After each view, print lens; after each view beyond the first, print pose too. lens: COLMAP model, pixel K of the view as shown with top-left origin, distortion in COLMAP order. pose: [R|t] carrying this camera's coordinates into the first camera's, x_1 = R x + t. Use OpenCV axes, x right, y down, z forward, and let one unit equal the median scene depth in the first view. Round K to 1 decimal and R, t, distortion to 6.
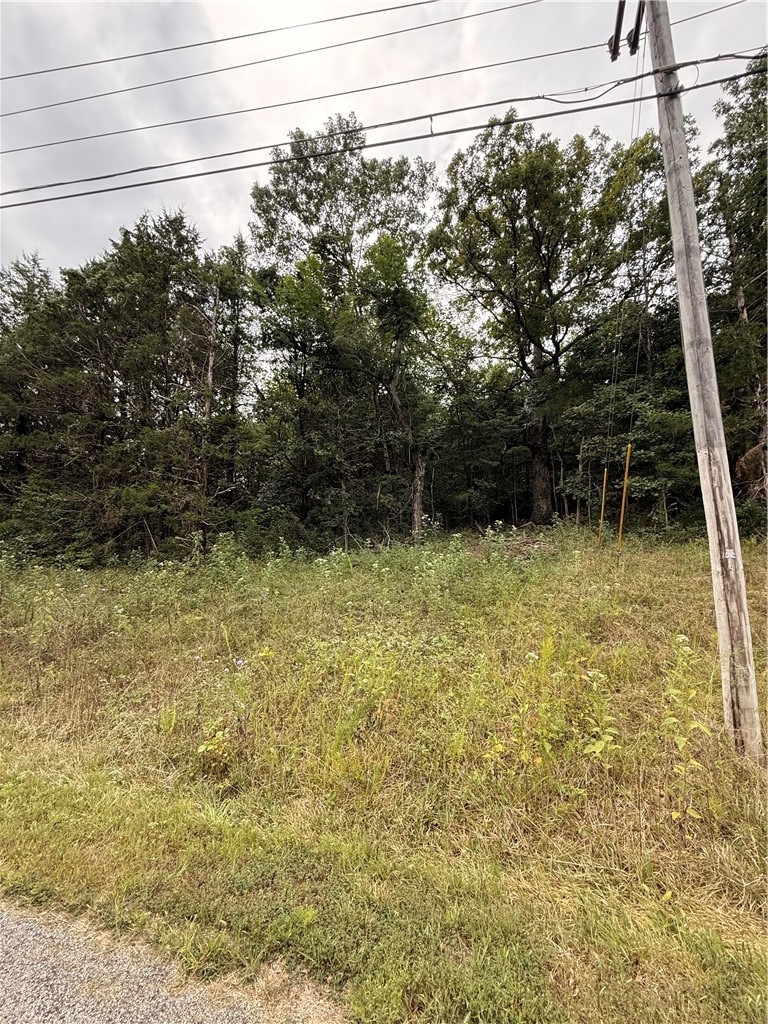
lens RADIAL K [[418.2, 0, 386.1], [0, 418.2, 513.0], [0, 0, 1]] dist [0.001738, 0.000984]
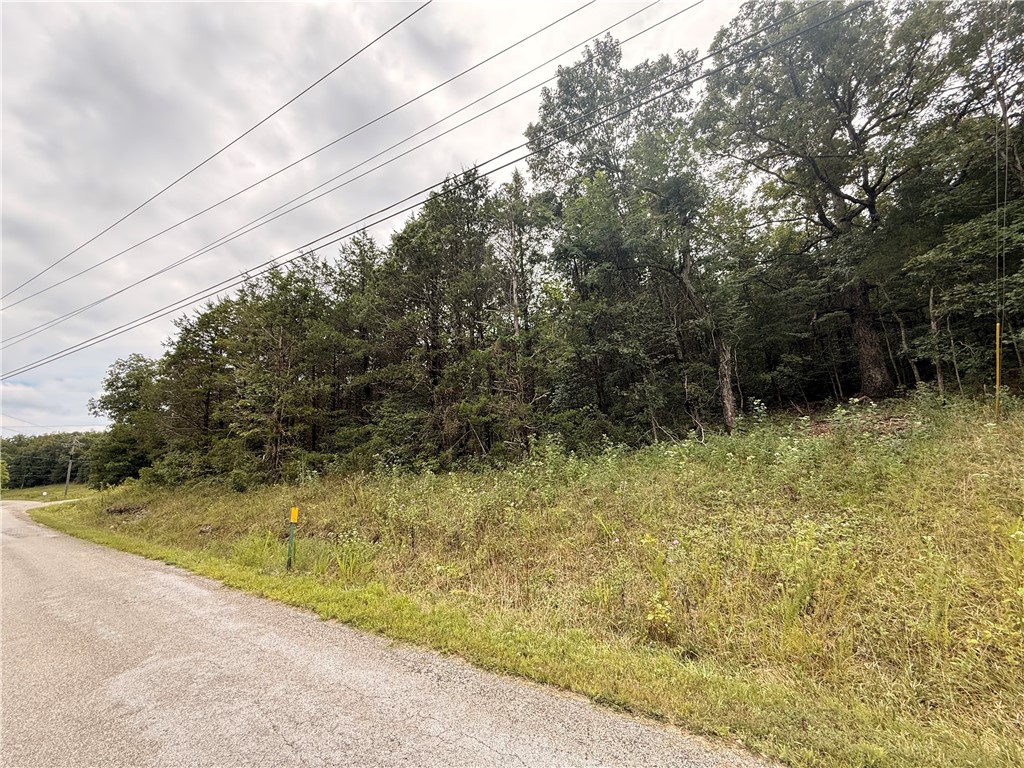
lens RADIAL K [[418.2, 0, 509.6], [0, 418.2, 385.2], [0, 0, 1]] dist [0.001738, 0.000984]
pose [[0.943274, -0.111557, -0.312713, -0.082421], [0.093523, 0.993000, -0.072137, -0.007694], [0.318571, 0.038800, 0.947104, -0.058208]]
